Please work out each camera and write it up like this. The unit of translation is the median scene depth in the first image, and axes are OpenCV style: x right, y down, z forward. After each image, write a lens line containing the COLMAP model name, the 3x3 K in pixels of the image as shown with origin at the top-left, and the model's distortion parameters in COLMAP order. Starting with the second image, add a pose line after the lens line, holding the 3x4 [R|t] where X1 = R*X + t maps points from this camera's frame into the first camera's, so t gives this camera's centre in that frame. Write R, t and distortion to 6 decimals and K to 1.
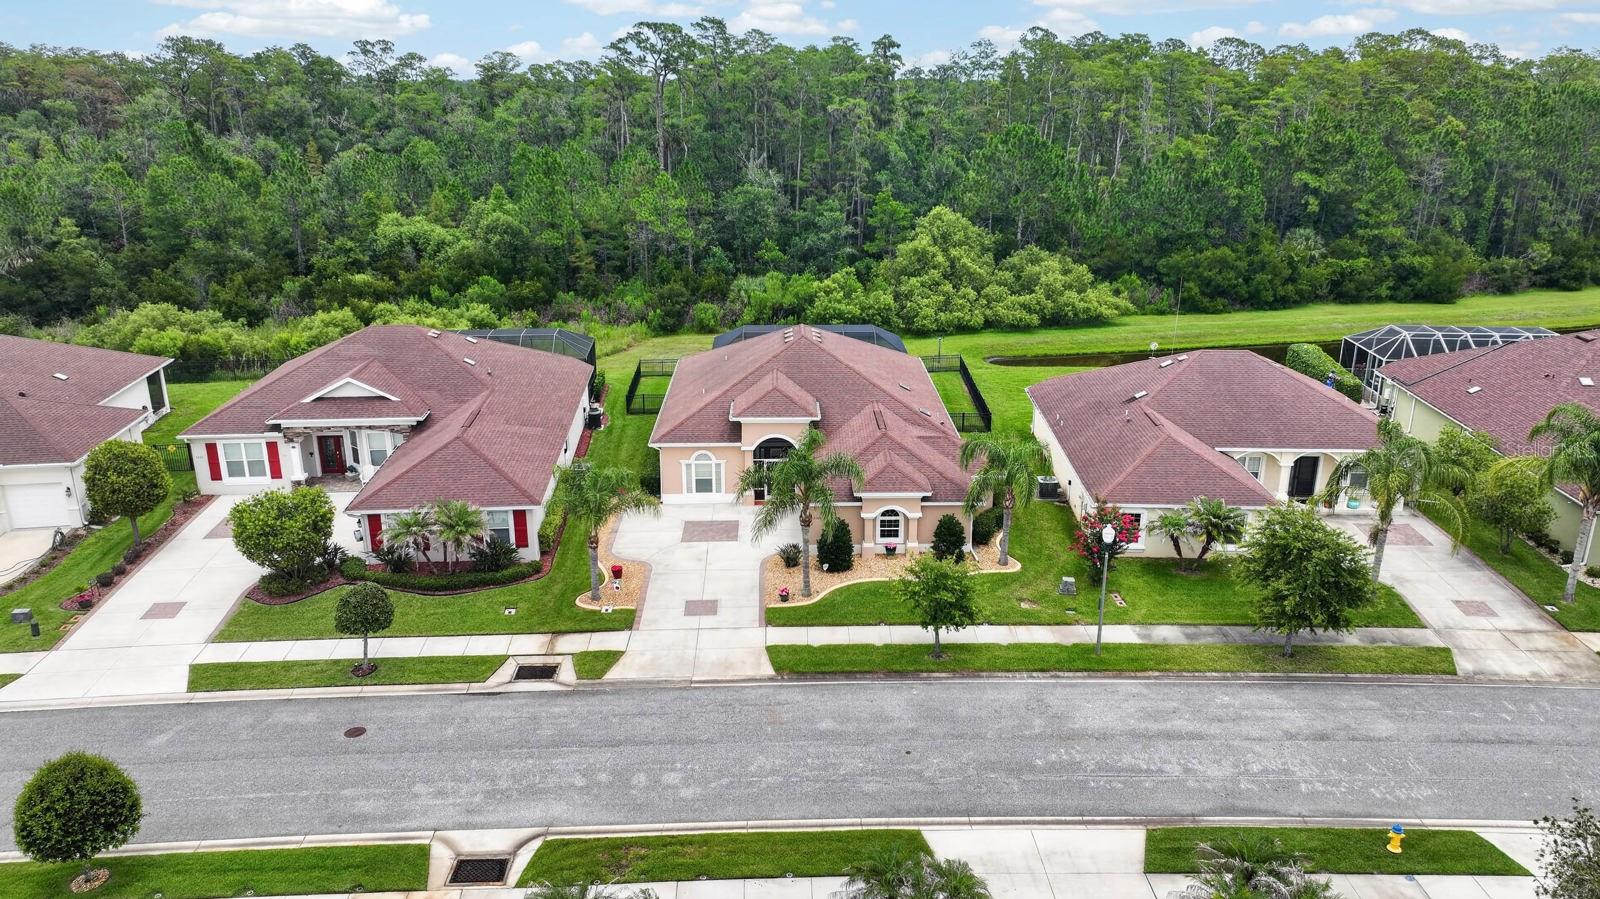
lens RADIAL K [[1122.7, 0, 805.4], [0, 1122.7, 451.7], [0, 0, 1]] dist [-0.001247, 0.018544]
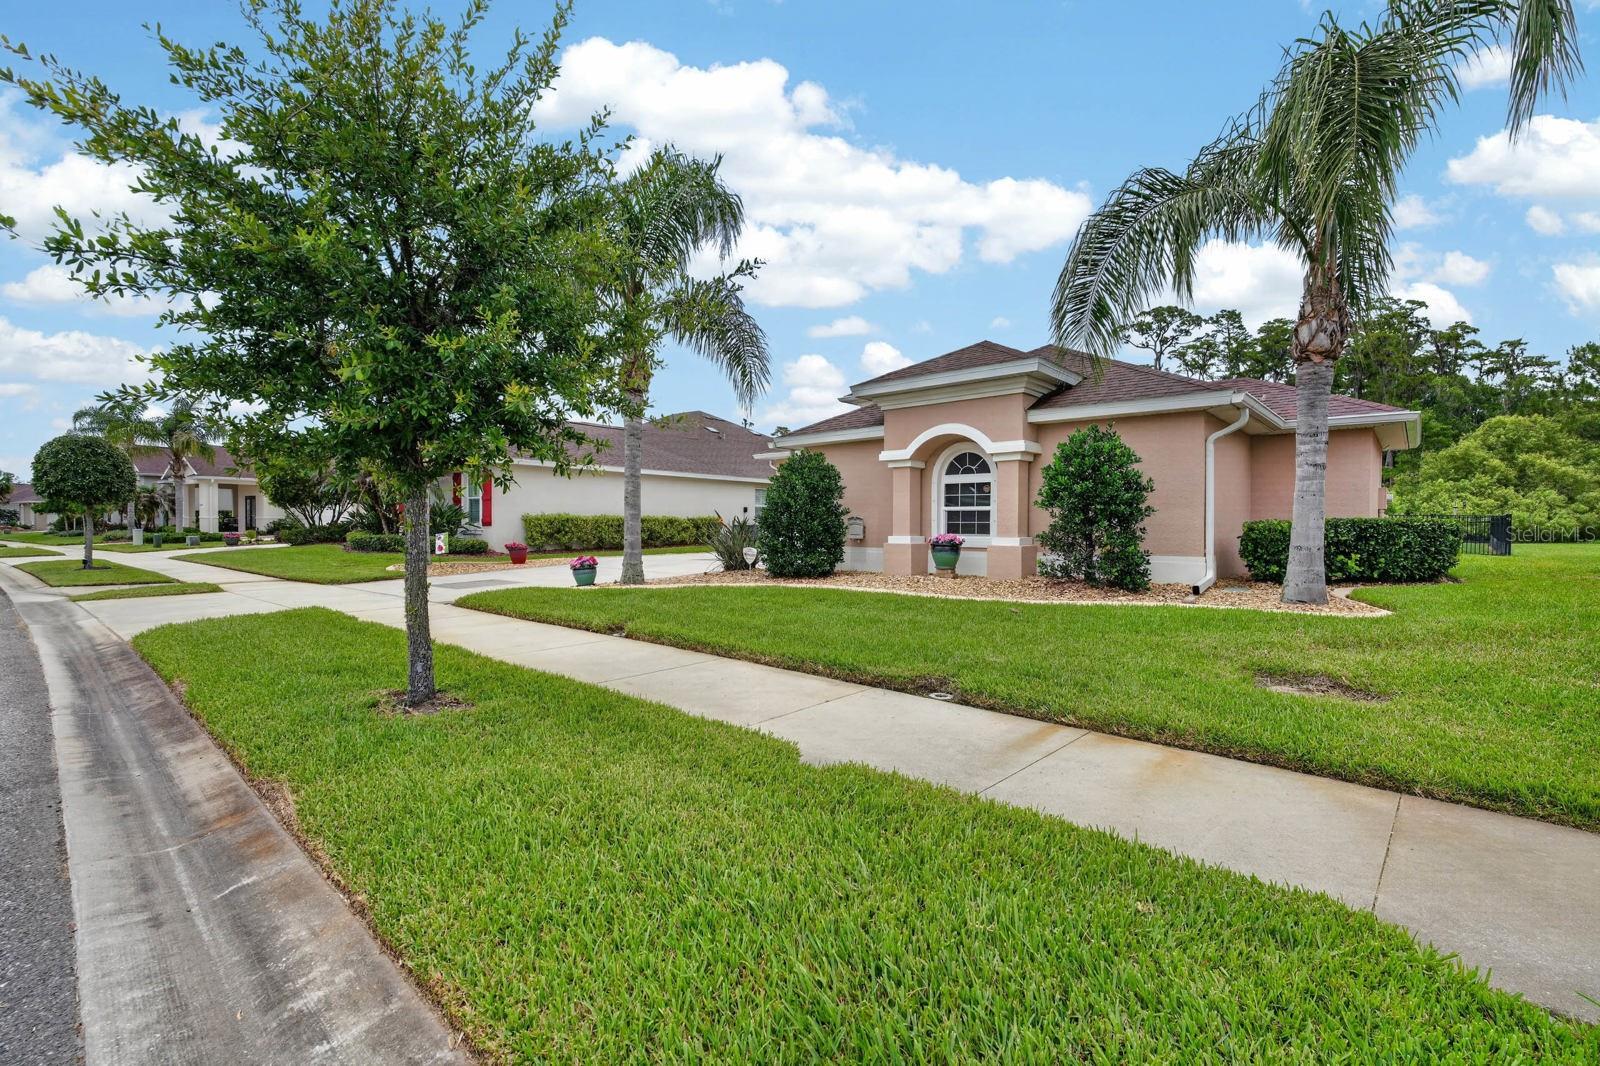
lens RADIAL K [[701.6, 0, 800.0], [0, 701.6, 533.0], [0, 0, 1]] dist [-0.003427, 0.000215]
pose [[0.733163, 0.011992, -0.679947, 0.196592], [-0.217196, 0.951608, -0.217412, 0.141564], [0.644436, 0.307080, 0.700289, 0.803670]]
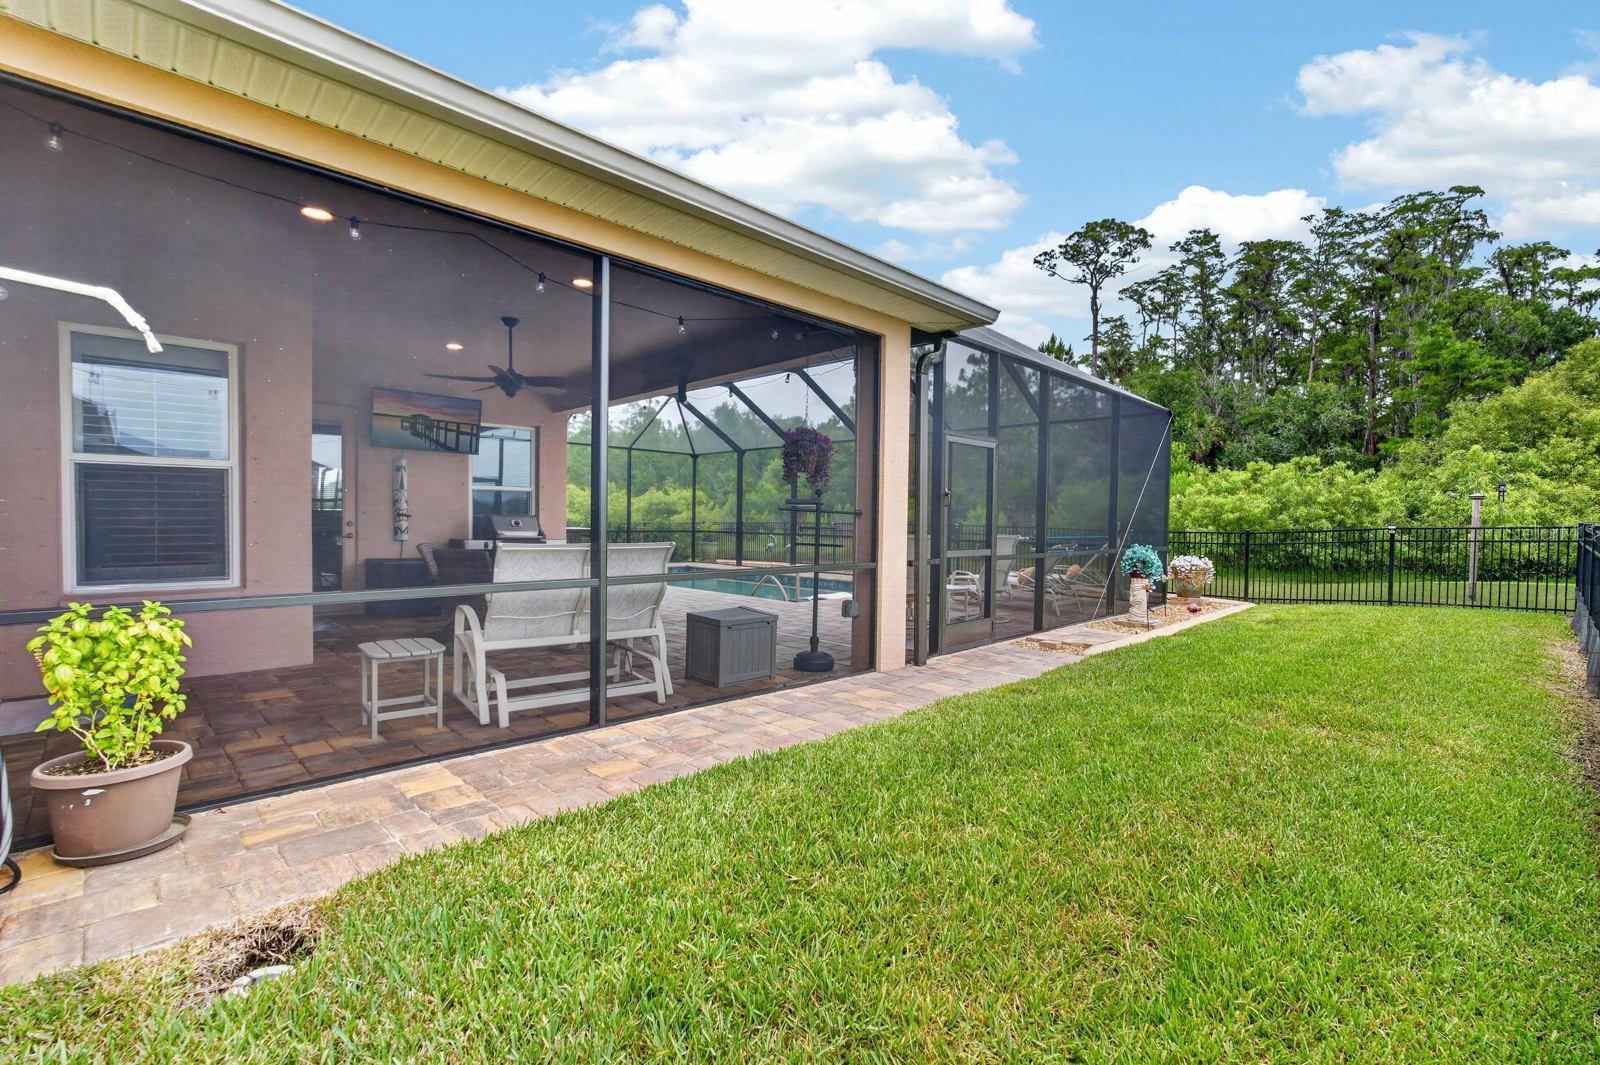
lens RADIAL K [[707.2, 0, 803.8], [0, 707.2, 527.4], [0, 0, 1]] dist [0.000635, -0.000086]
pose [[0.693635, 0.018346, -0.720093, 0.216621], [-0.238104, 0.949322, -0.205170, -0.051423], [0.679836, 0.313770, 0.662851, 1.360759]]
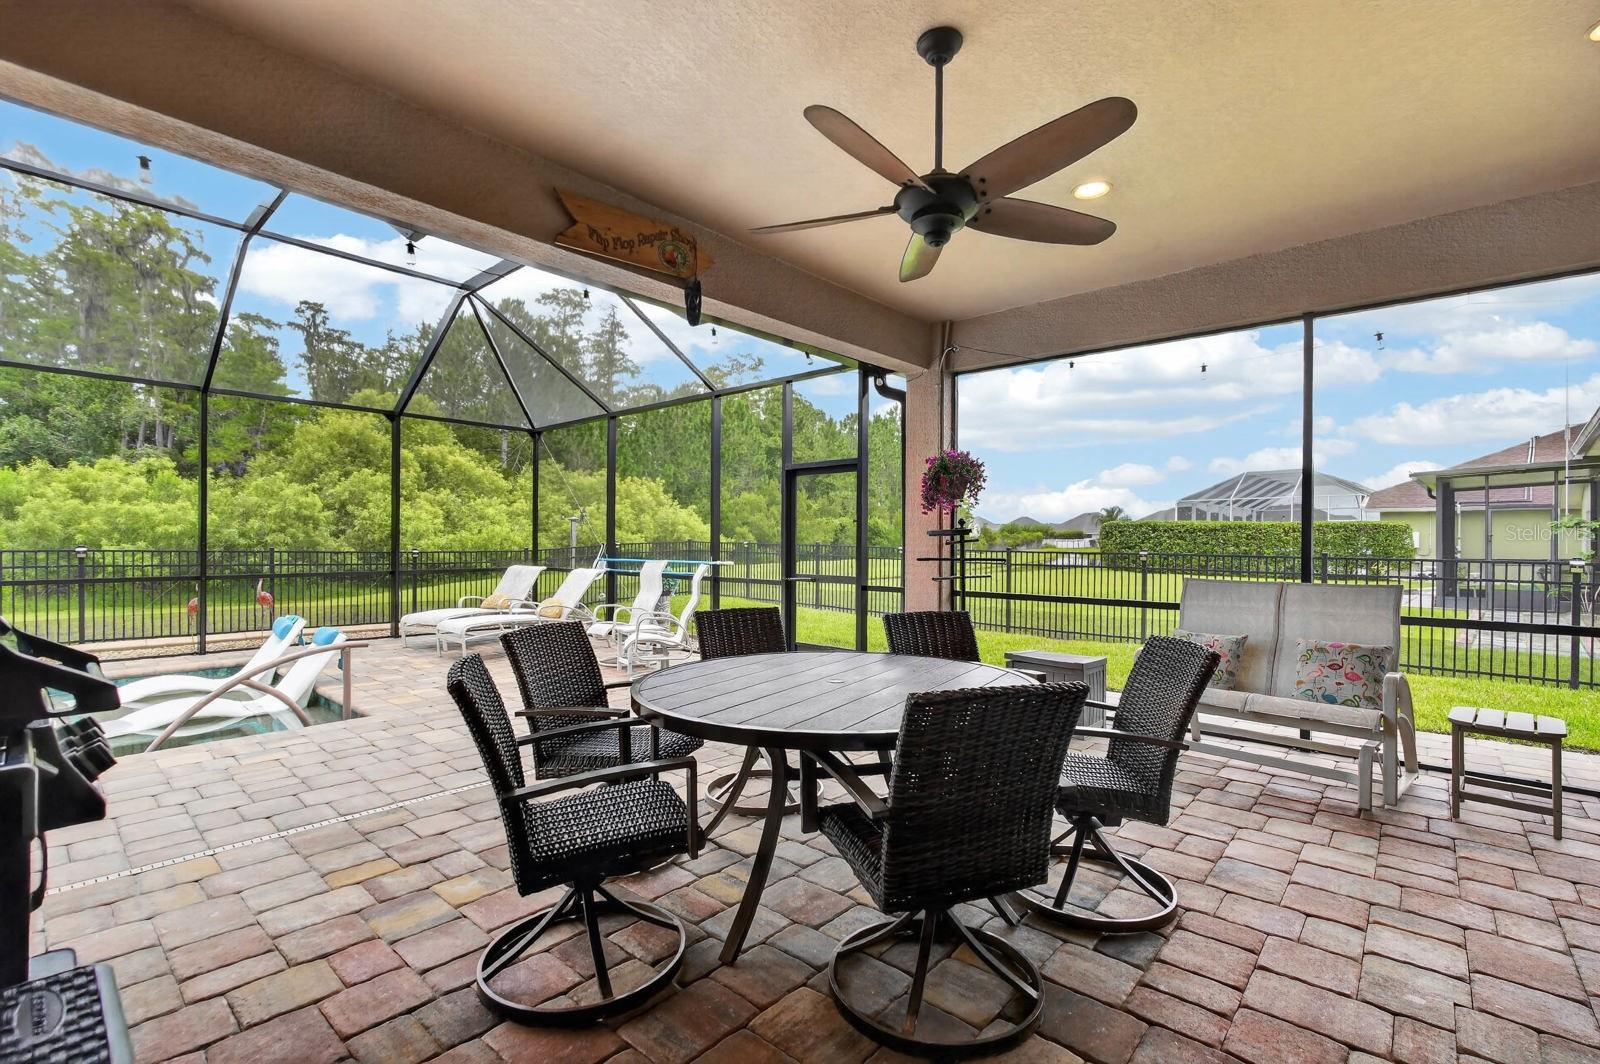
lens RADIAL K [[707.3, 0, 795.0], [0, 707.3, 533.3], [0, 0, 1]] dist [0.000731, 0.004289]
pose [[0.689131, 0.010143, 0.724565, 0.022775], [0.221815, 0.948952, -0.224251, -0.061590], [-0.689852, 0.315258, 0.651703, 1.387302]]
